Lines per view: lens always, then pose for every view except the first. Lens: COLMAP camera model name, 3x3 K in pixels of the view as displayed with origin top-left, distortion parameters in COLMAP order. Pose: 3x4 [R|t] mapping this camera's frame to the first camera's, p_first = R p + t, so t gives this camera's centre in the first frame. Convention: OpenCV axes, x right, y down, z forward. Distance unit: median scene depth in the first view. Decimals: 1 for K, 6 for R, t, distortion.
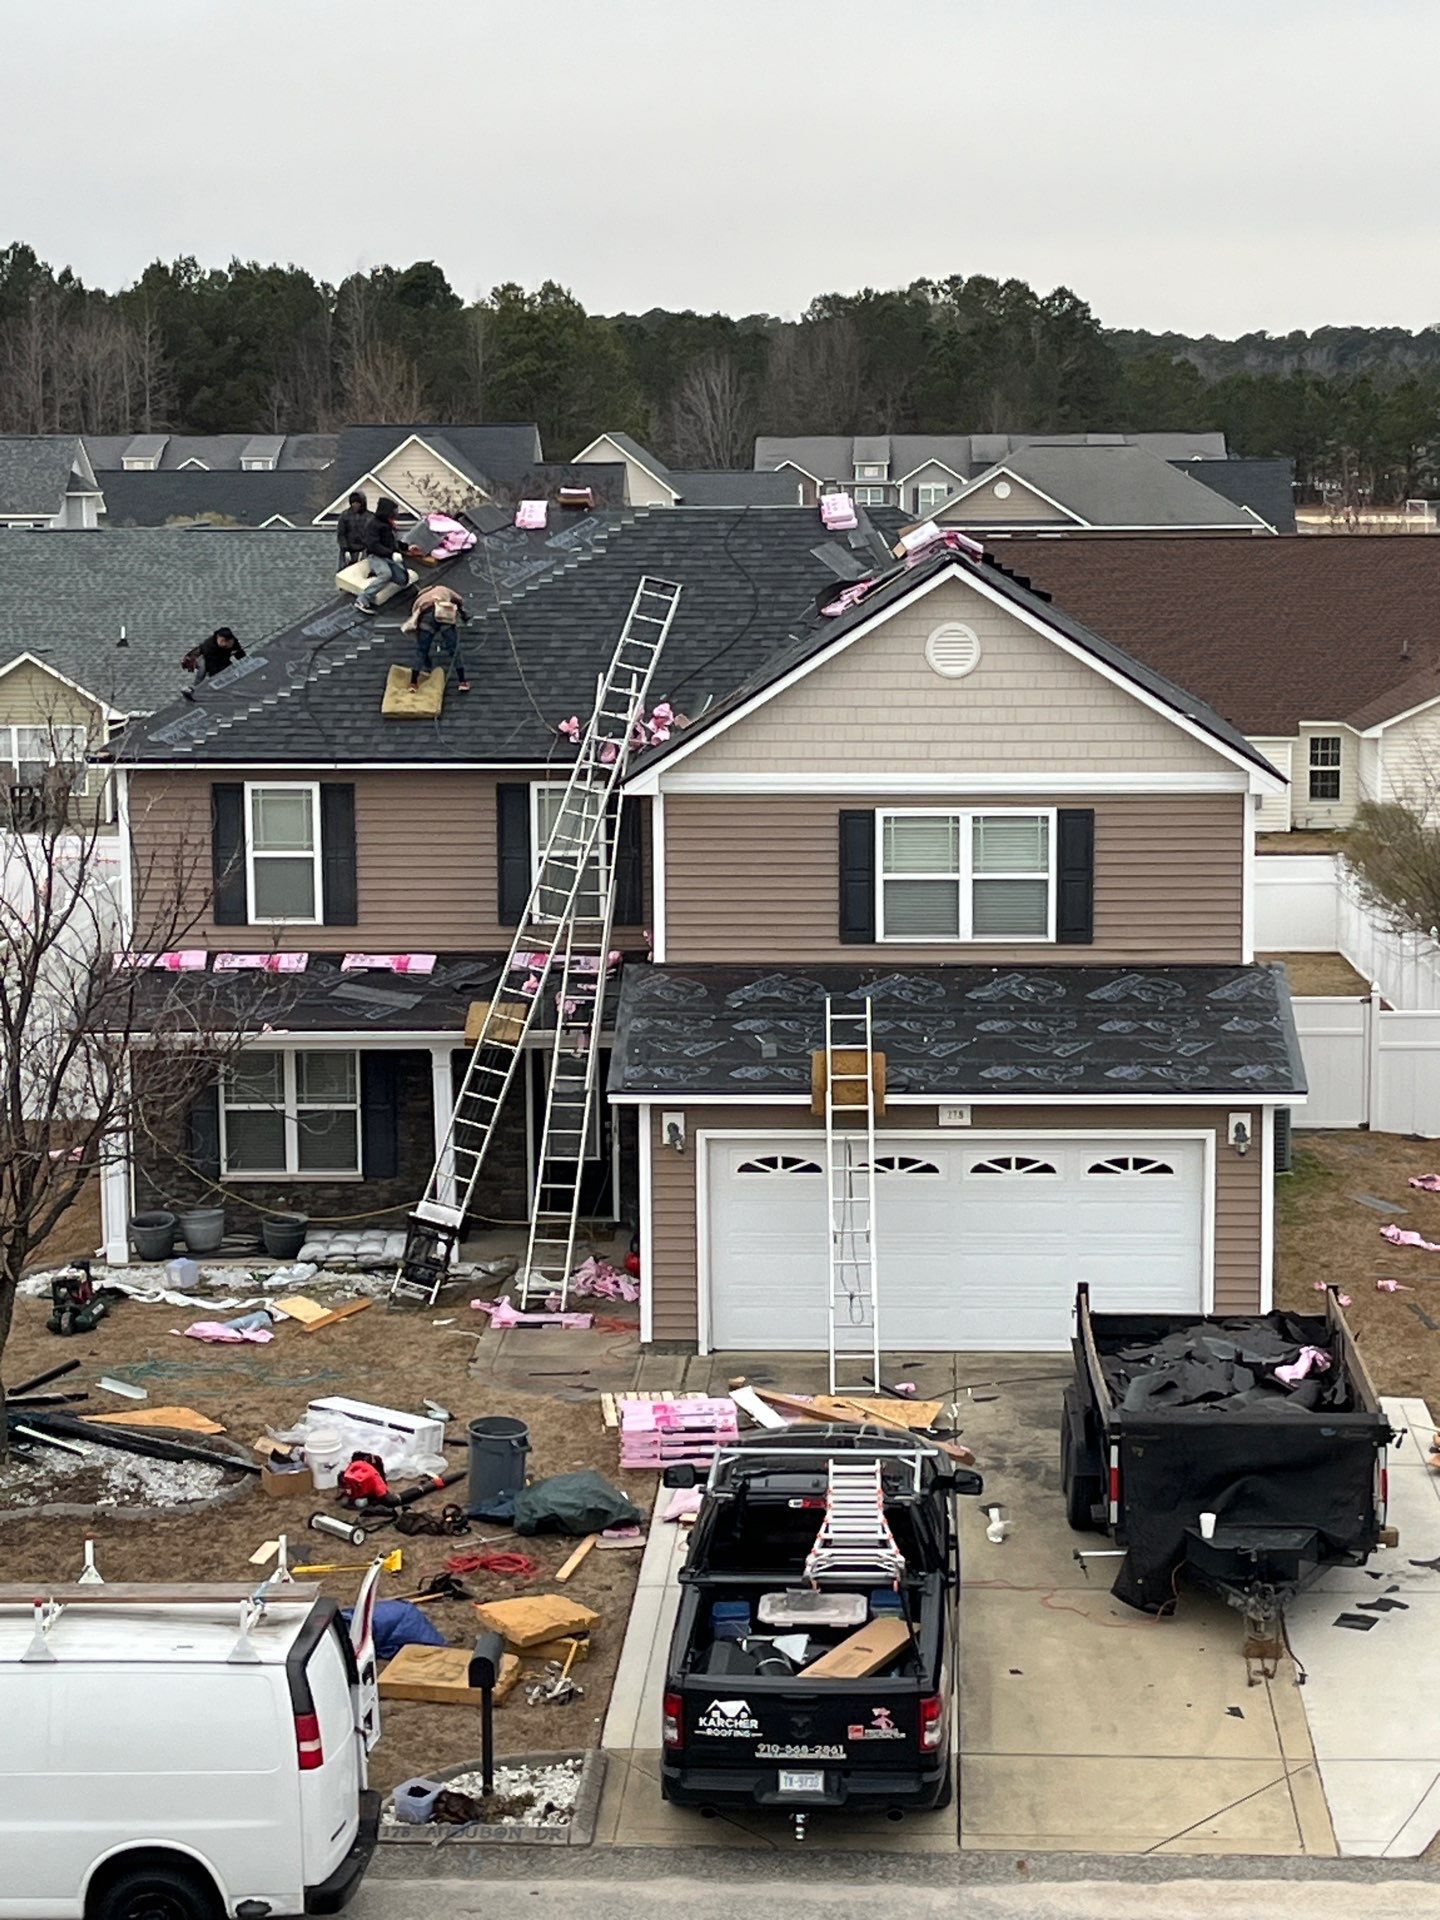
lens RADIAL K [[3782.0, 0, 790.7], [0, 3782.0, 959.4], [0, 0, 1]] dist [0.070361, 0.183158]
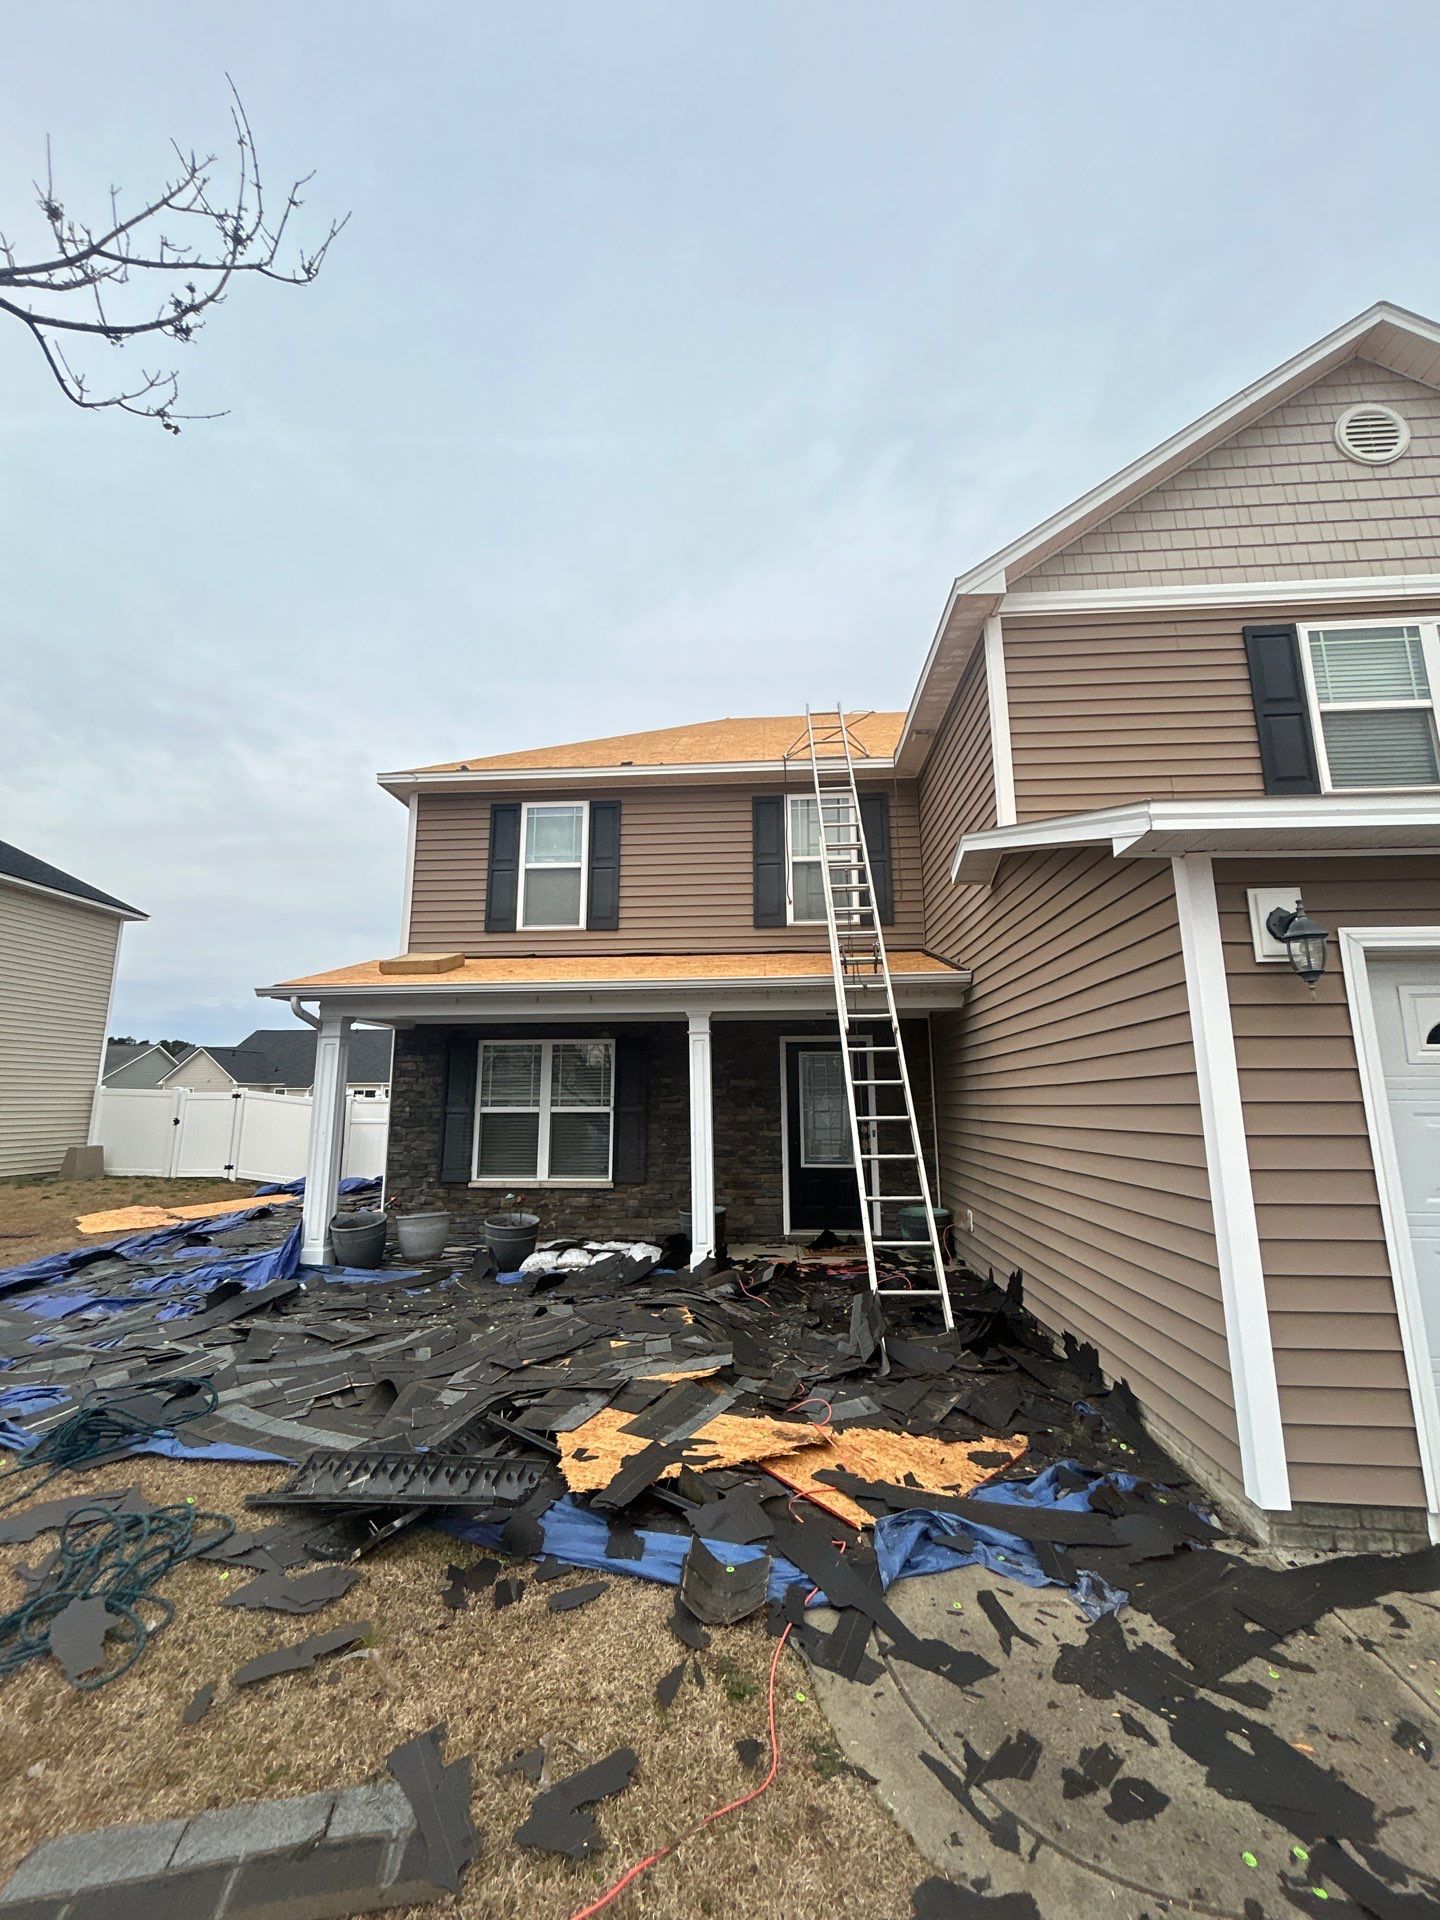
lens RADIAL K [[774.5, 0, 718.9], [0, 774.5, 958.5], [0, 0, 1]] dist [-0.003088, 0.002582]
pose [[0.999054, -0.005025, -0.043185, -0.084426], [-0.008915, 0.948517, -0.316600, 0.071786], [0.042553, 0.316686, 0.947576, 0.873533]]
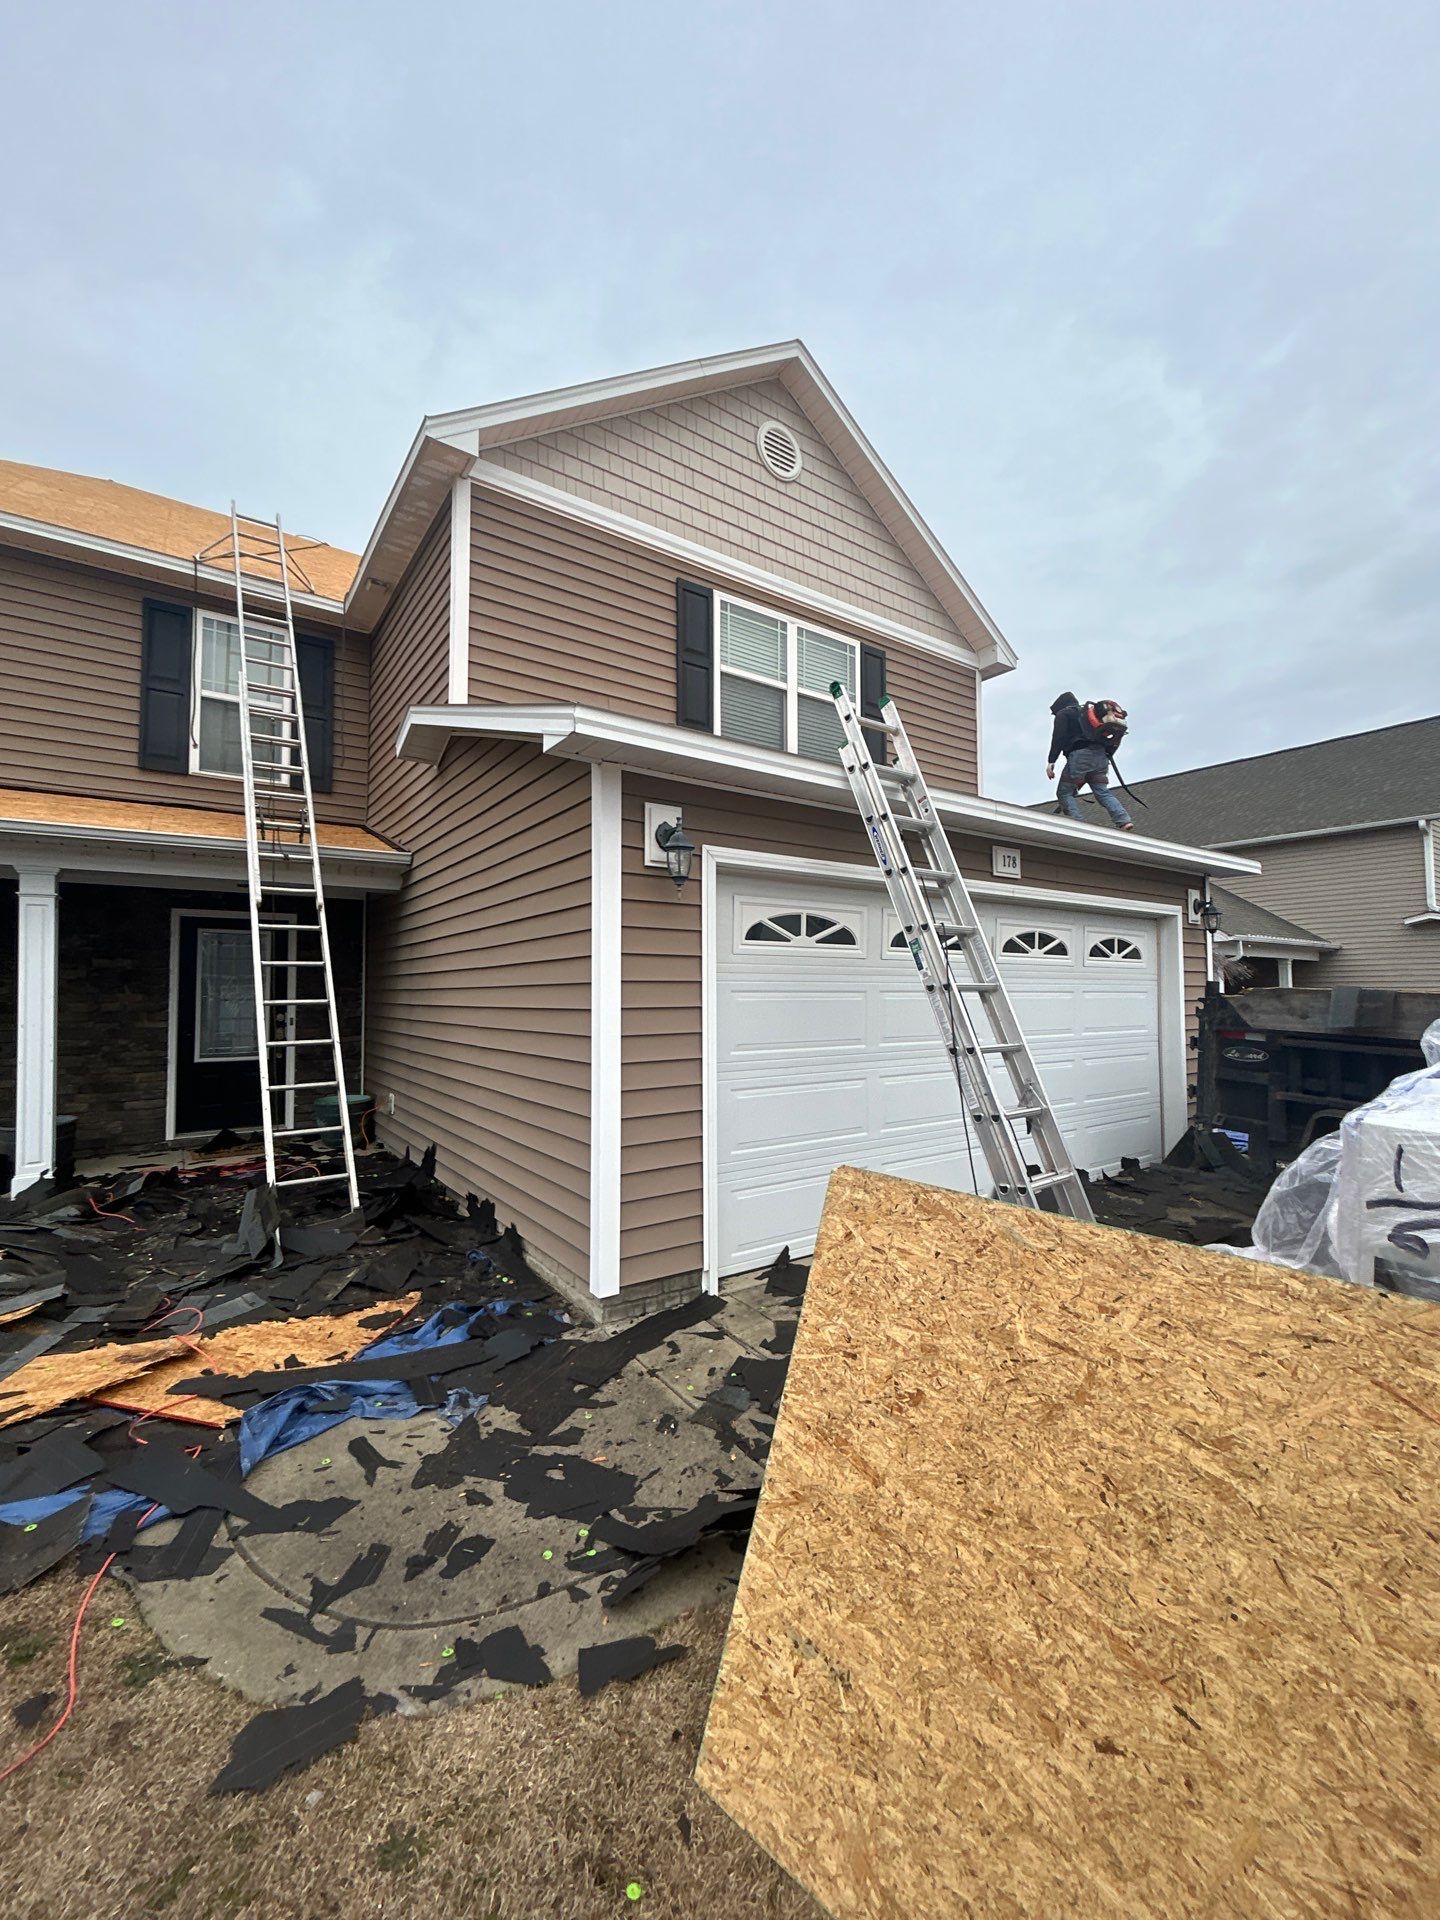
lens RADIAL K [[774.5, 0, 718.9], [0, 774.5, 958.5], [0, 0, 1]] dist [-0.003088, 0.002582]
pose [[0.803088, 0.029393, 0.595135, -0.081238], [0.080665, 0.984225, -0.157459, 0.073275], [-0.590375, 0.174460, 0.788049, 0.873578]]
